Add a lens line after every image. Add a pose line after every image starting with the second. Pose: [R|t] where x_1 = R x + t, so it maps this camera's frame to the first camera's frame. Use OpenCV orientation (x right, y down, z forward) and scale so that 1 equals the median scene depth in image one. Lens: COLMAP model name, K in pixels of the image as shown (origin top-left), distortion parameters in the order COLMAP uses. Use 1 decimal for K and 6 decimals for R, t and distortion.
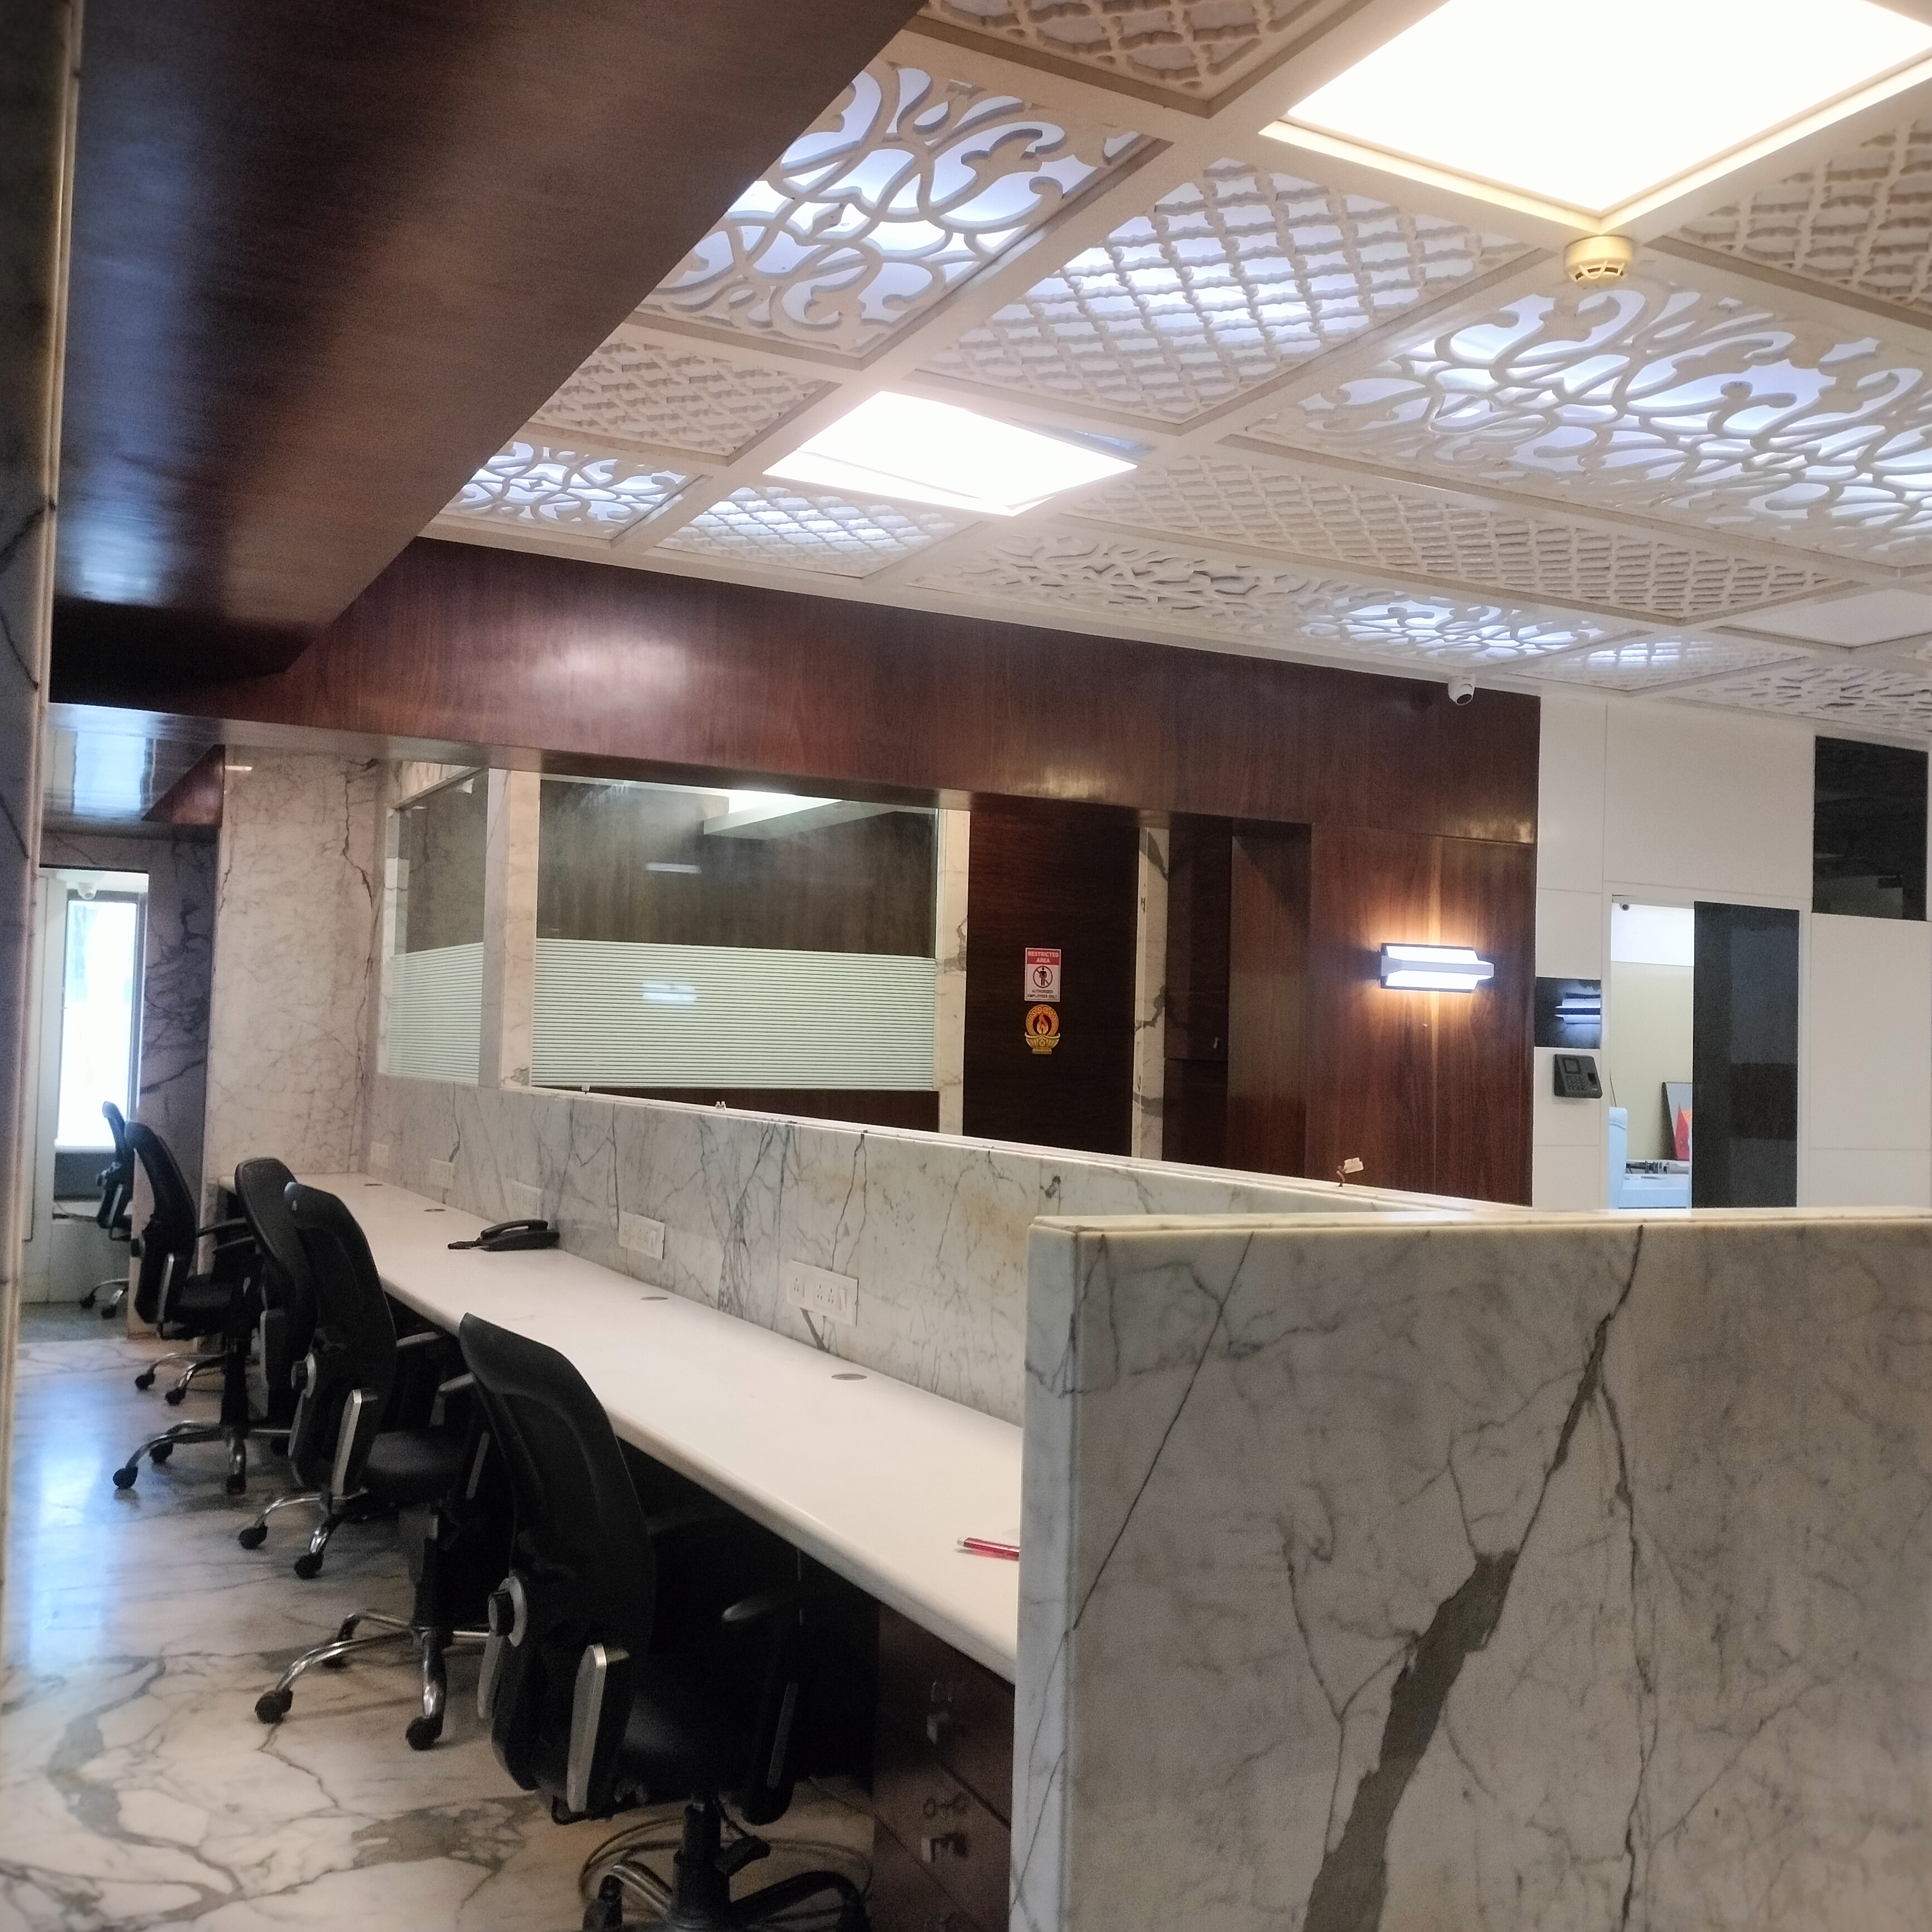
lens RADIAL K [[1912.9, 0, 964.1], [0, 1912.9, 940.0], [0, 0, 1]] dist [0.205824, -0.271227]
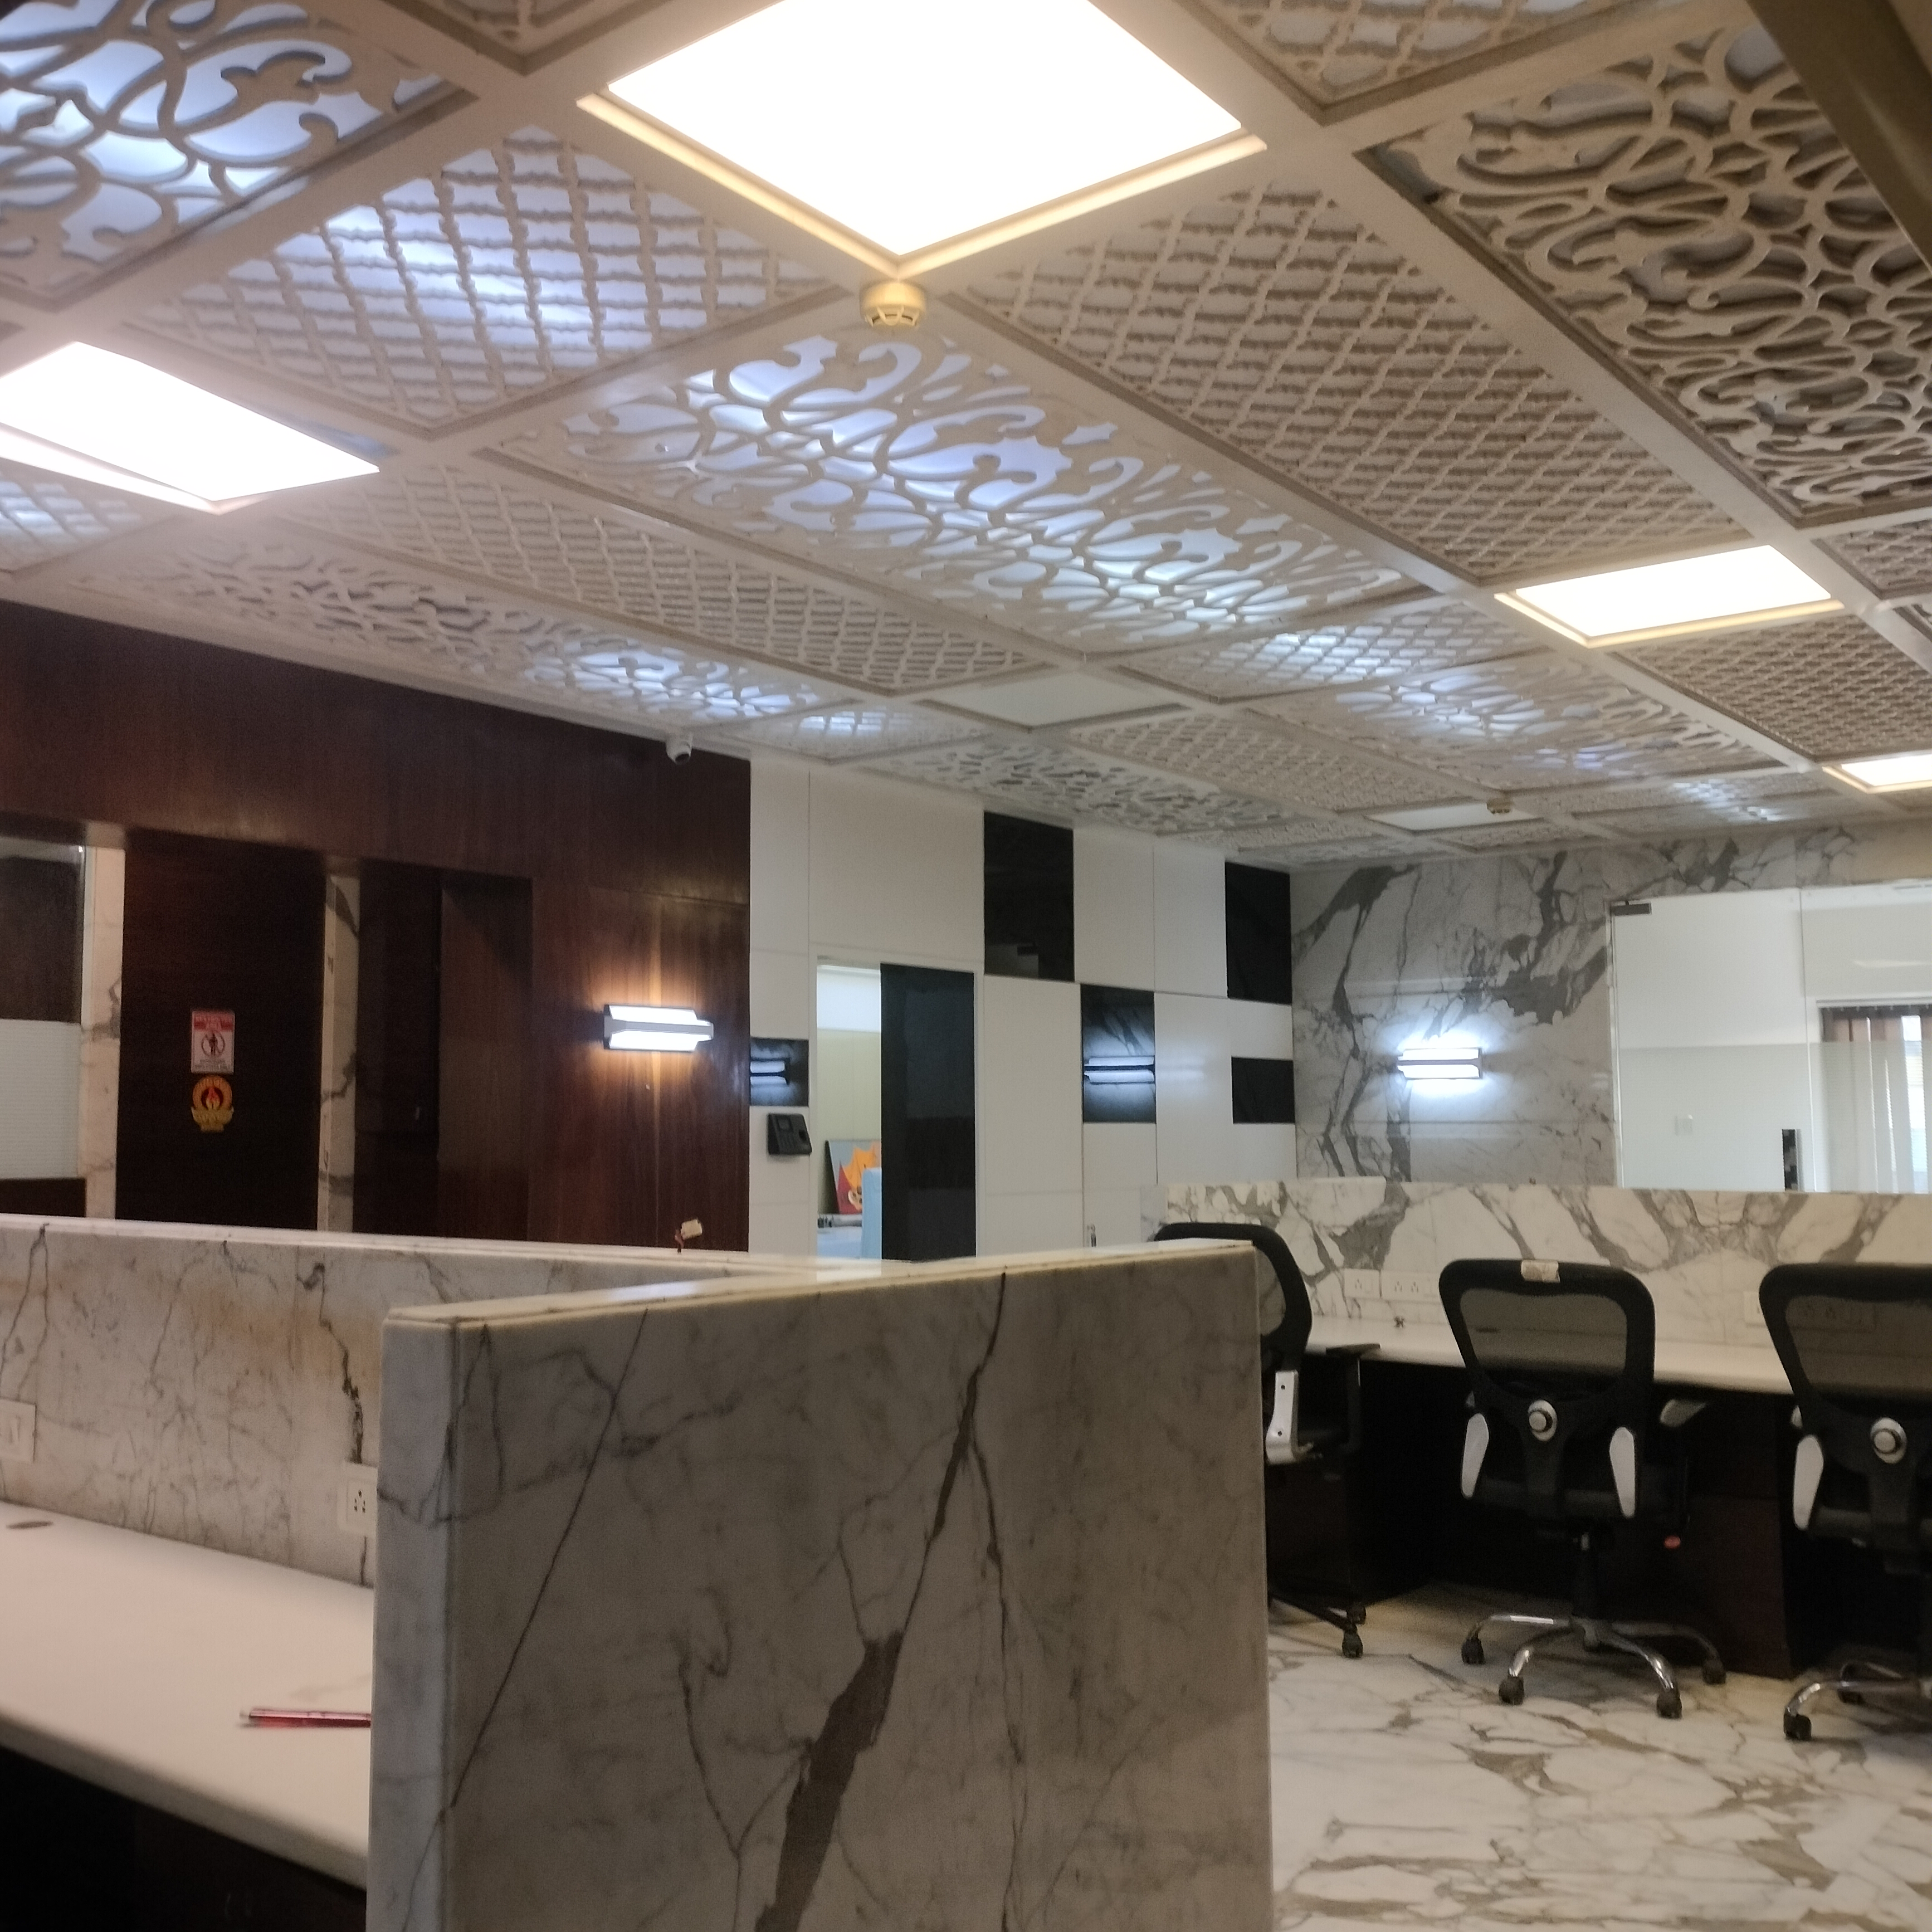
lens RADIAL K [[1930.5, 0, 877.9], [0, 1930.5, 955.8], [0, 0, 1]] dist [0.158570, -0.239856]
pose [[0.921600, 0.008413, 0.388050, -0.058816], [0.002920, 0.999586, -0.028607, 0.010604], [-0.388131, 0.027497, 0.921194, 0.087748]]
